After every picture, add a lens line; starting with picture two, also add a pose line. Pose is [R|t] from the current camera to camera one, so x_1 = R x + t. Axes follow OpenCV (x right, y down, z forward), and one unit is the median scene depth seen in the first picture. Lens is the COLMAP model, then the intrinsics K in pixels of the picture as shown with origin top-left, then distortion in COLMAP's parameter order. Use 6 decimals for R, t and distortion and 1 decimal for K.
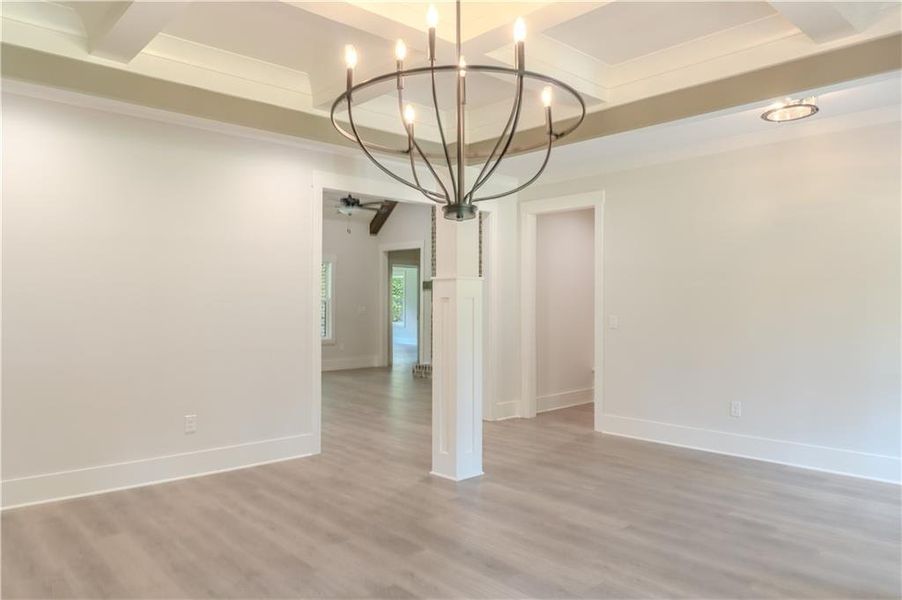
lens RADIAL K [[609.6, 0, 454.0], [0, 609.6, 295.9], [0, 0, 1]] dist [-0.032756, 0.003243]
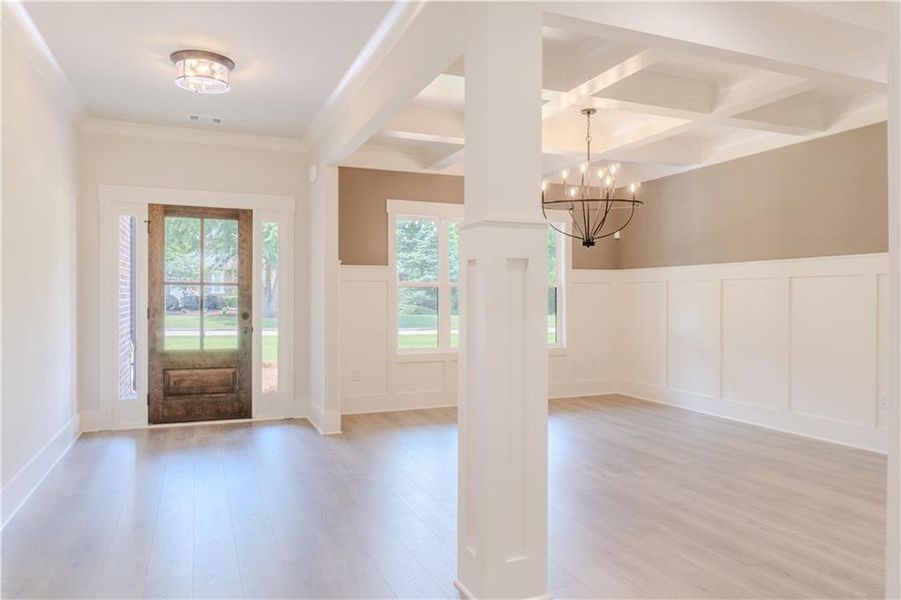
lens RADIAL K [[608.9, 0, 453.9], [0, 608.9, 296.2], [0, 0, 1]] dist [-0.032756, 0.003243]
pose [[-0.939775, -0.002932, 0.341780, -0.167788], [-0.007788, 0.999887, -0.012835, 0.052801], [-0.341704, -0.014724, -0.939692, 1.877068]]
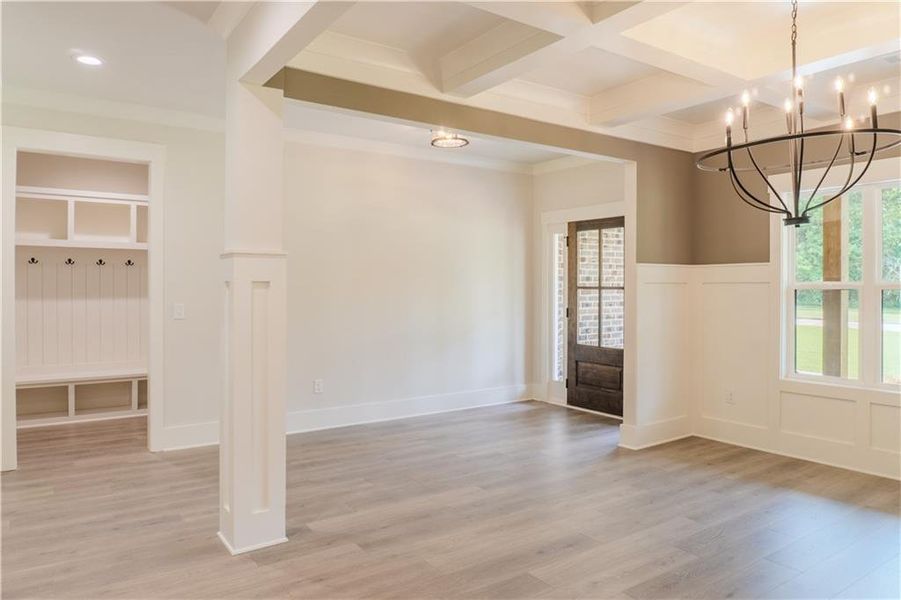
lens RADIAL K [[608.9, 0, 449.1], [0, 608.9, 295.2], [0, 0, 1]] dist [-0.032756, 0.003243]
pose [[0.144710, -0.014873, 0.989362, -0.785482], [-0.012626, 0.999778, 0.016877, 0.004312], [-0.989394, -0.014934, 0.144490, 0.849740]]
